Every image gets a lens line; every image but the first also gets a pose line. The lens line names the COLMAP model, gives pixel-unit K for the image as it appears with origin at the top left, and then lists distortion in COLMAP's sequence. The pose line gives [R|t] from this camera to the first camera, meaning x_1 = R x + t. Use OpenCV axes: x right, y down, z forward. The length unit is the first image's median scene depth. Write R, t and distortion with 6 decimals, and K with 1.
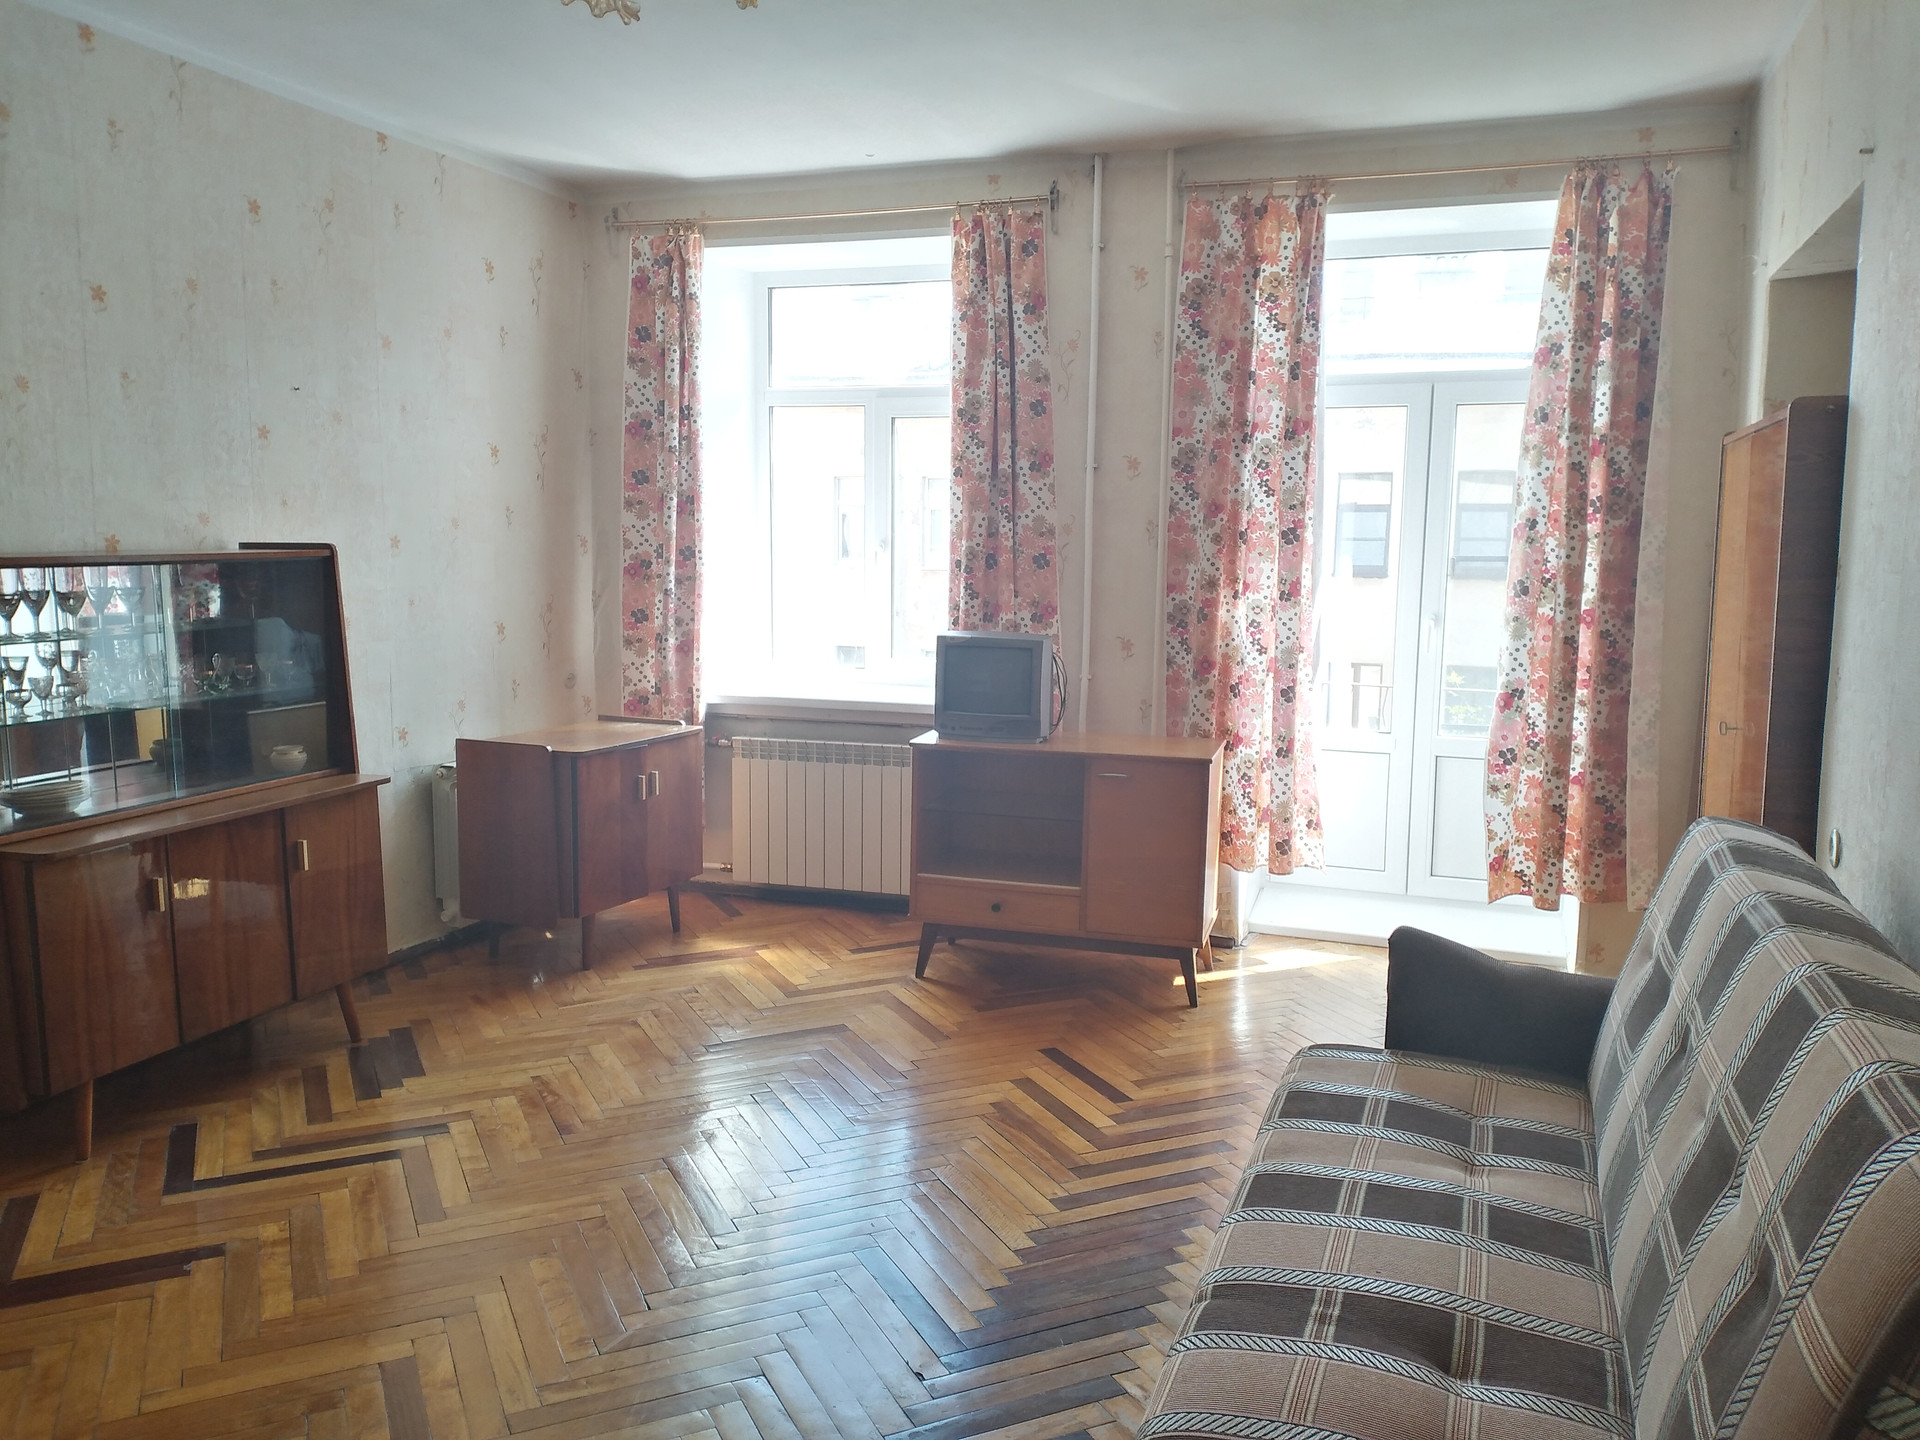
lens RADIAL K [[1480.8, 0, 950.5], [0, 1480.8, 724.9], [0, 0, 1]] dist [0.155529, -0.266673]
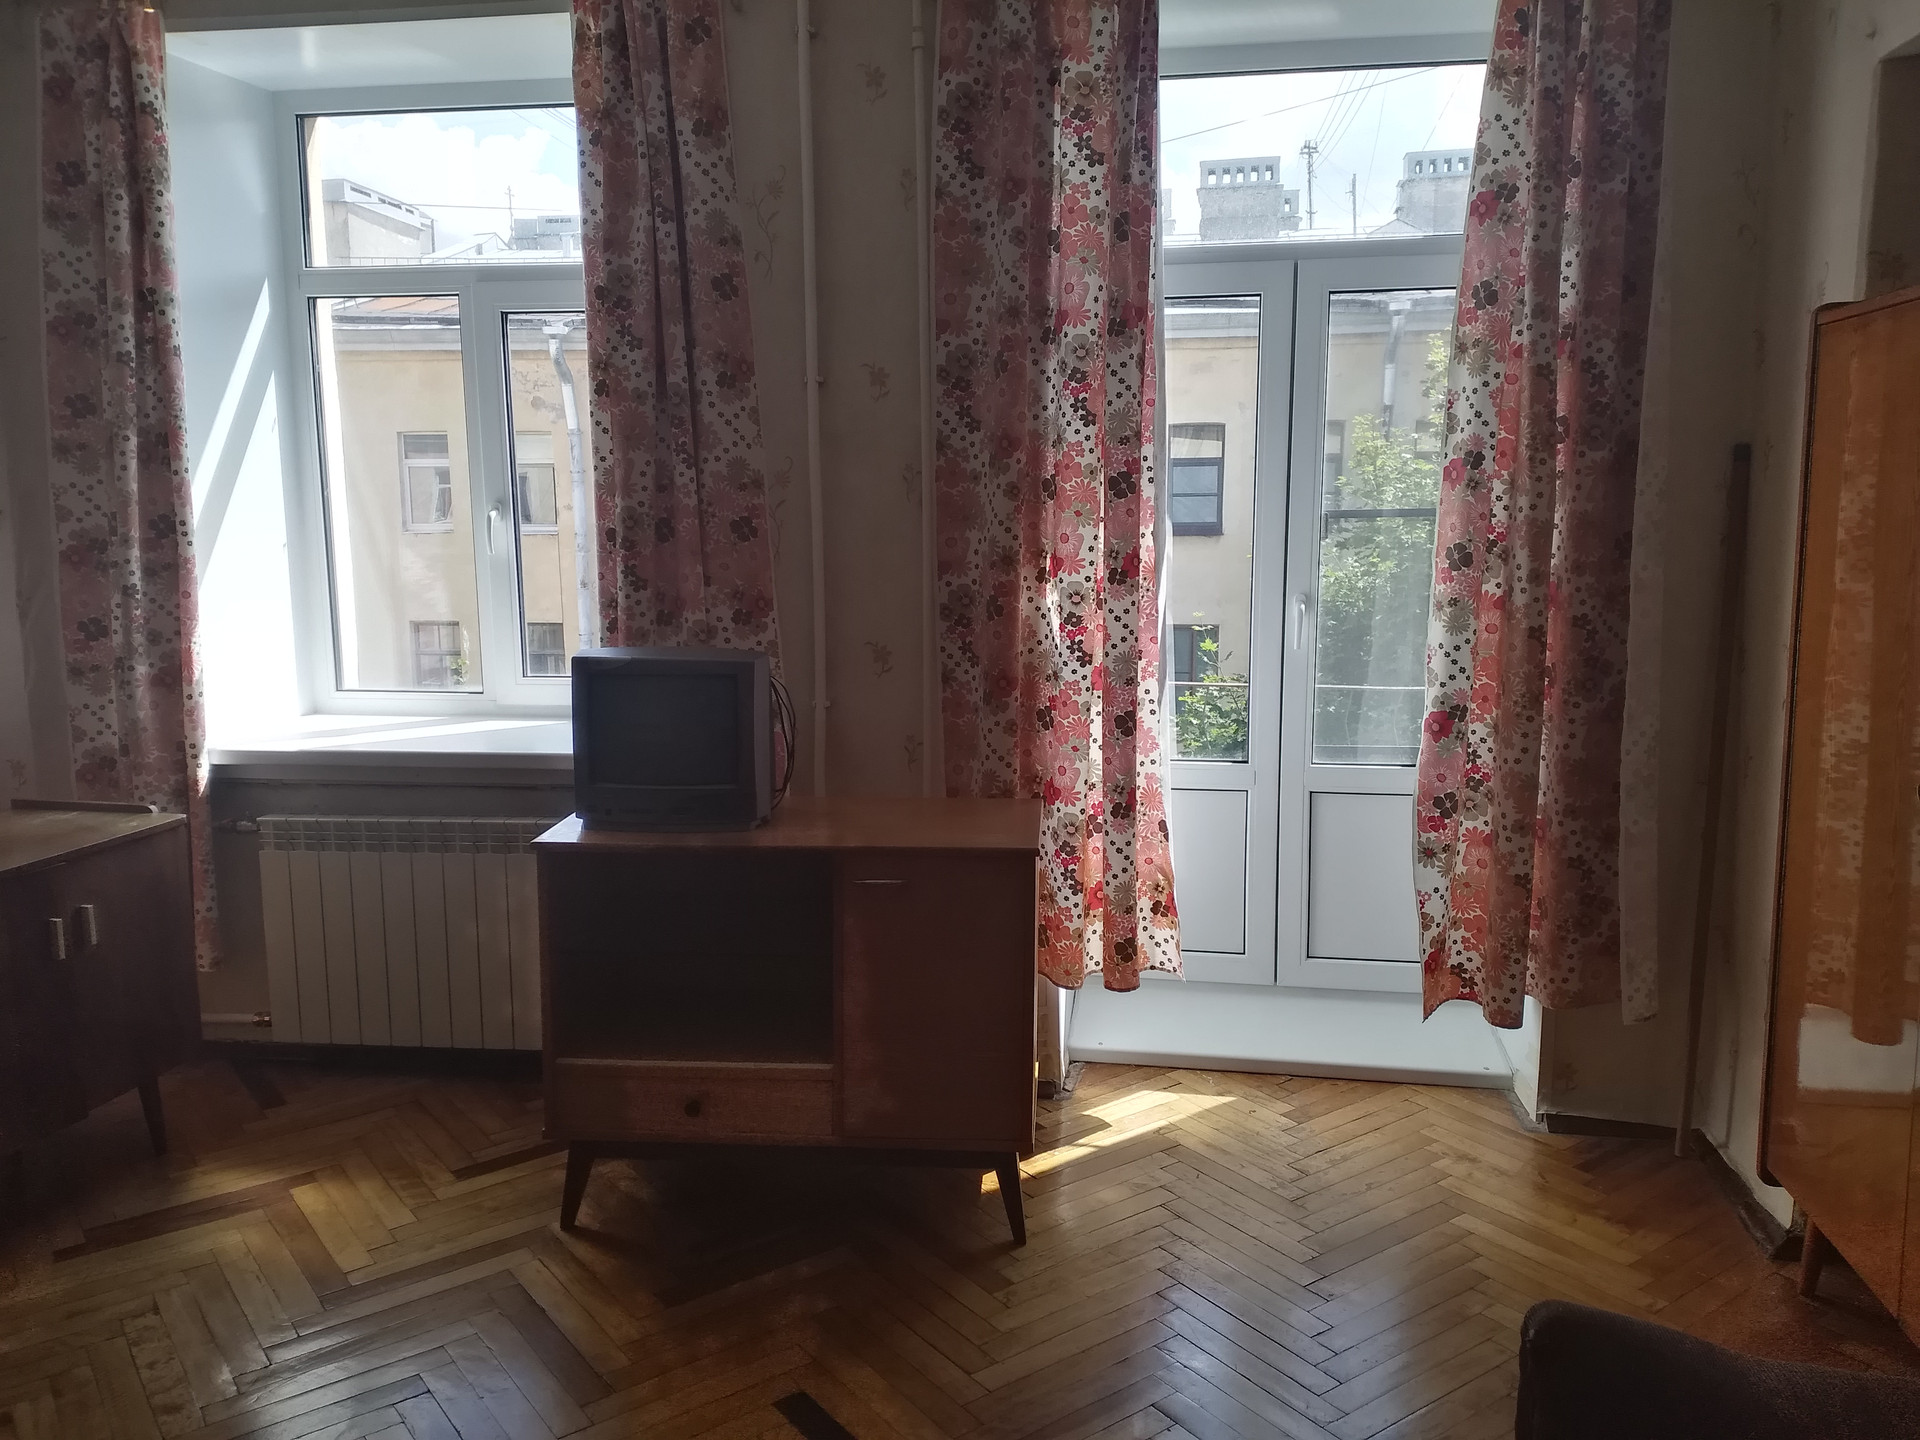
lens RADIAL K [[1480.8, 0, 950.5], [0, 1480.8, 724.9], [0, 0, 1]] dist [0.155529, -0.266673]
pose [[0.980876, -0.046746, 0.188936, 0.023615], [0.042155, 0.998712, 0.028247, -0.041023], [-0.190013, -0.019742, 0.981583, 0.356708]]
